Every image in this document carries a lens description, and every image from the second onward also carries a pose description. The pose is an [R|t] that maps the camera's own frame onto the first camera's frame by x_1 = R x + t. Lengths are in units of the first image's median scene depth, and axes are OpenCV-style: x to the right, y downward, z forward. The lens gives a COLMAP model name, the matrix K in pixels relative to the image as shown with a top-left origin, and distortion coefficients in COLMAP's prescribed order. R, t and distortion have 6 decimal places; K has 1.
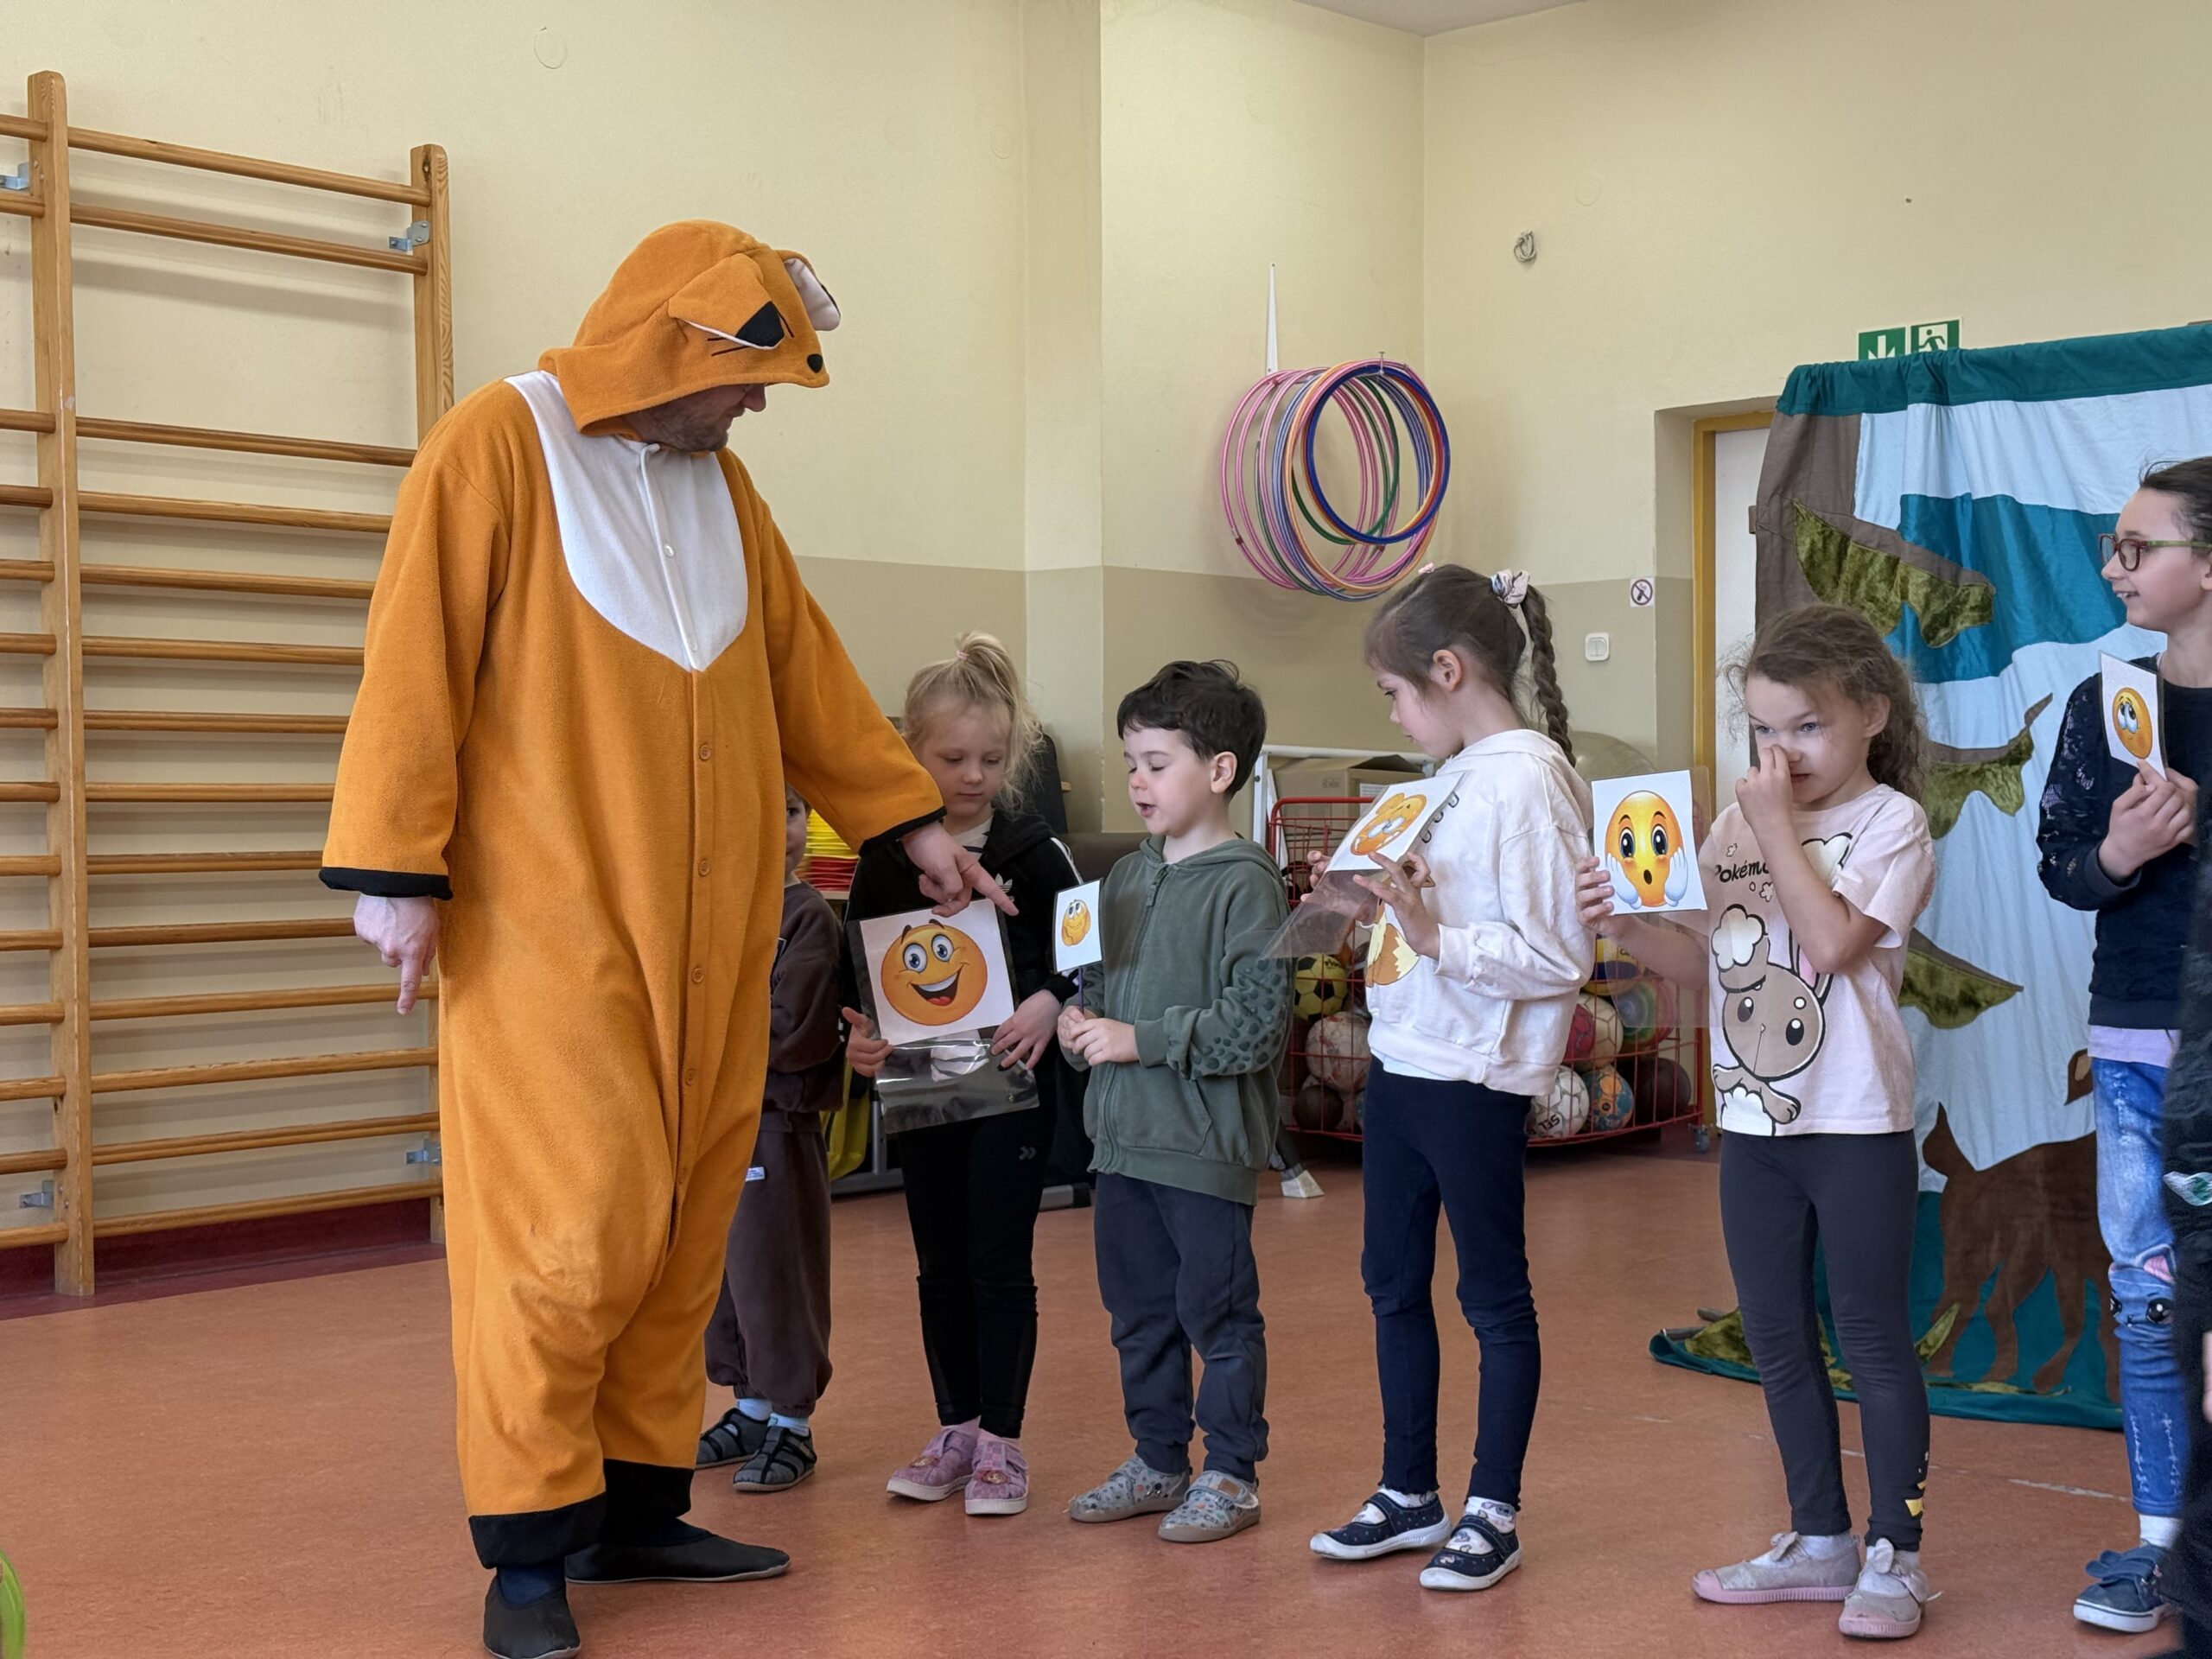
lens RADIAL K [[3099.4, 0, 1110.2], [0, 3099.4, 842.3], [0, 0, 1]] dist [0.100850, 0.000000]
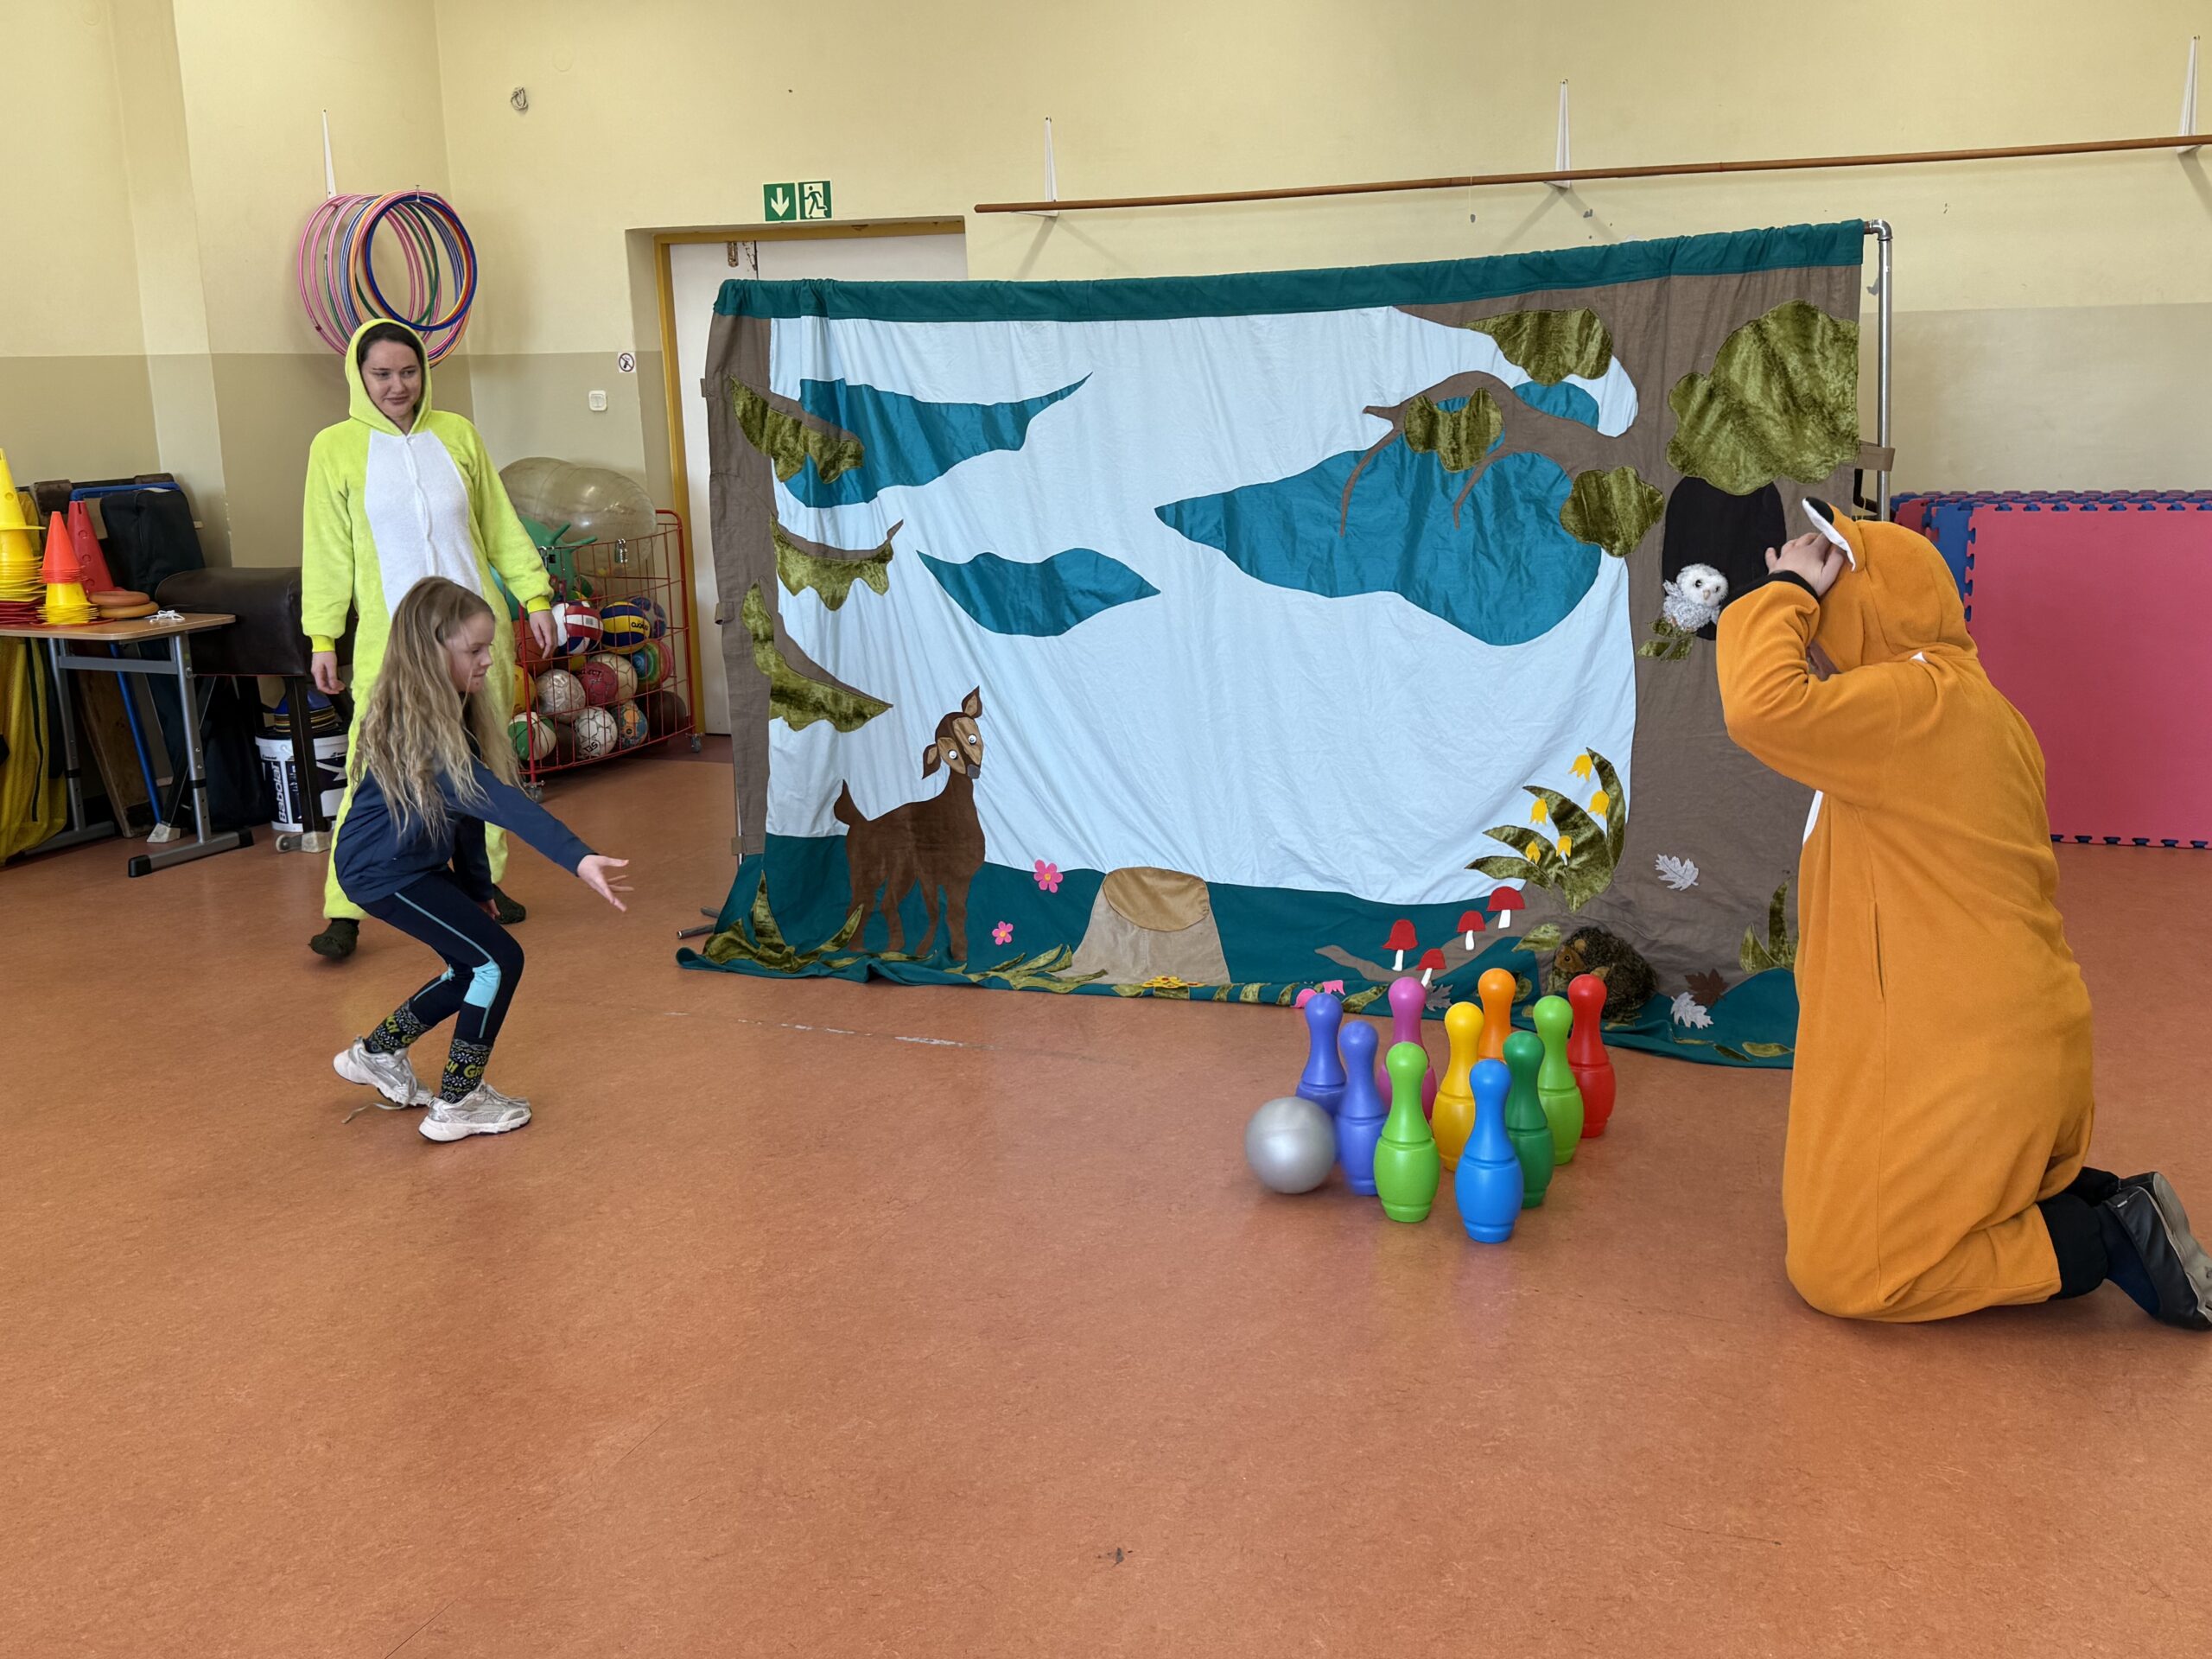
lens RADIAL K [[2131.0, 0, 1119.7], [0, 2131.0, 848.0], [0, 0, 1]] dist [0.076104, 0.000000]
pose [[0.925791, -0.097691, 0.365195, -0.002042], [0.021595, 0.978122, 0.206907, -0.099590], [-0.377418, -0.183666, 0.907647, -0.031162]]
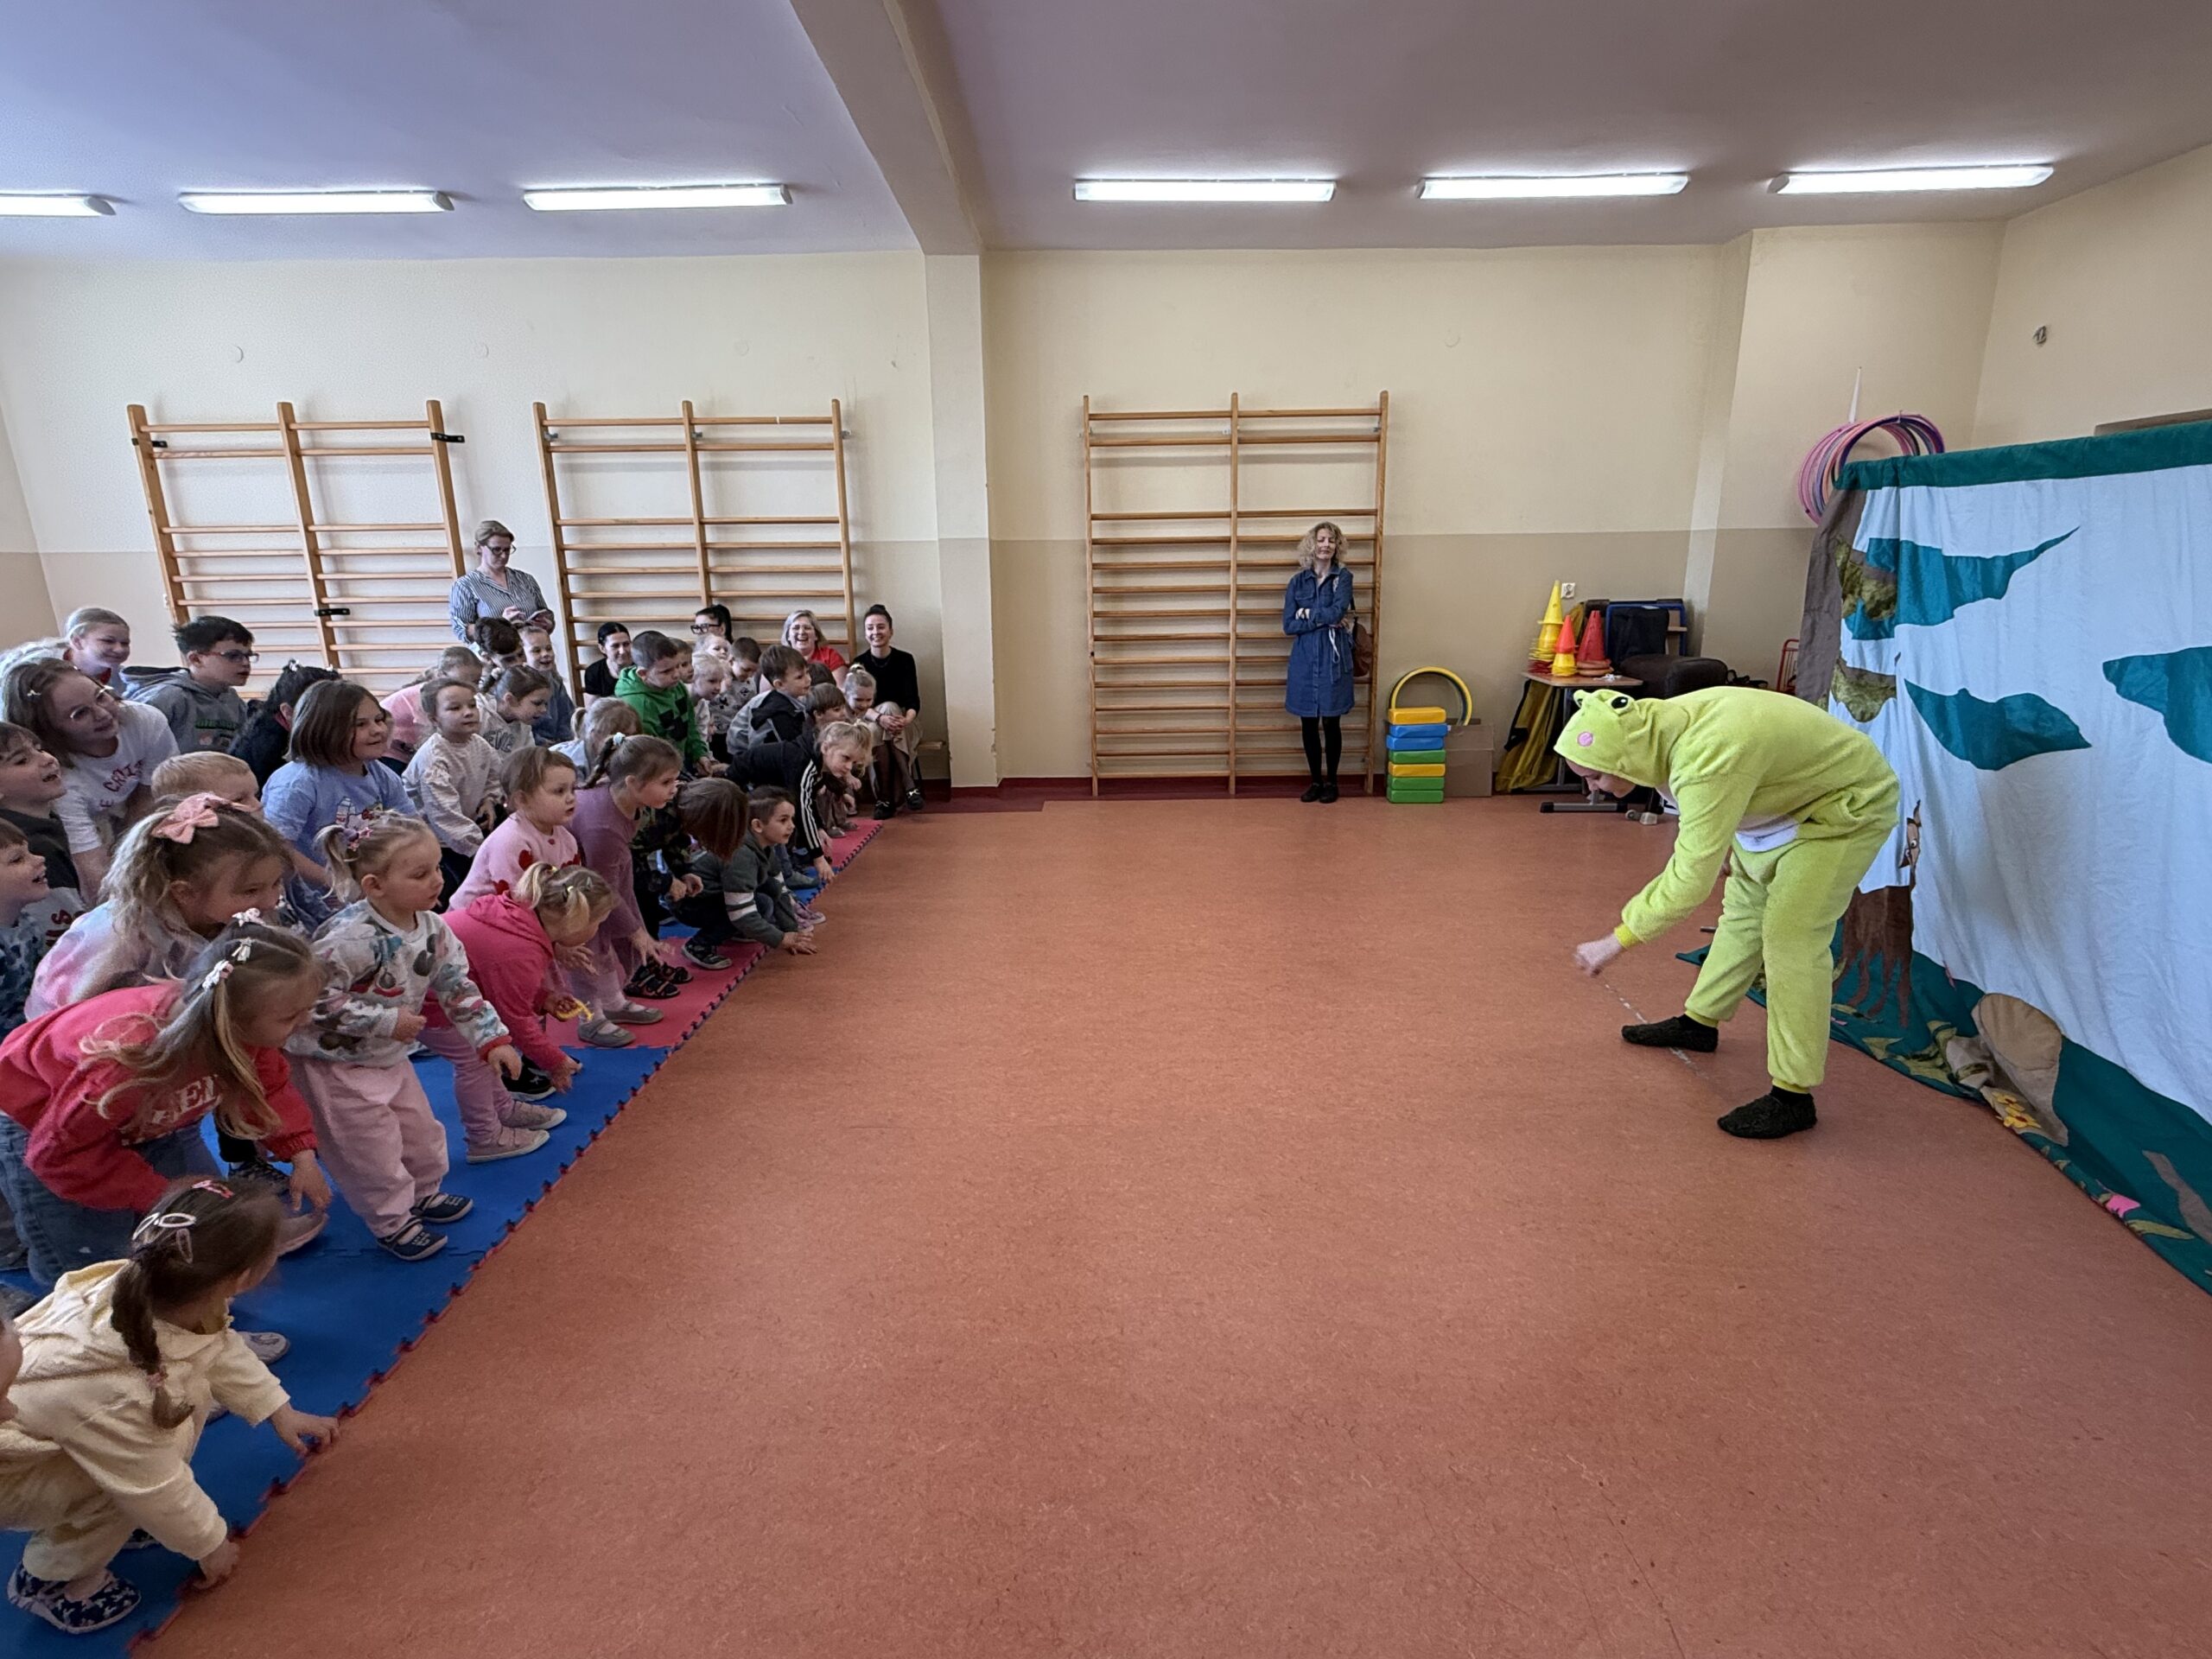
lens RADIAL K [[1068.0, 0, 1093.3], [0, 1068.0, 820.4], [0, 0, 1]] dist [0.007015, -0.000848]
pose [[0.674343, 0.166311, -0.719446, 0.428831], [0.001339, 0.974030, 0.226416, -0.090839], [0.738417, -0.153645, 0.656607, 0.198320]]
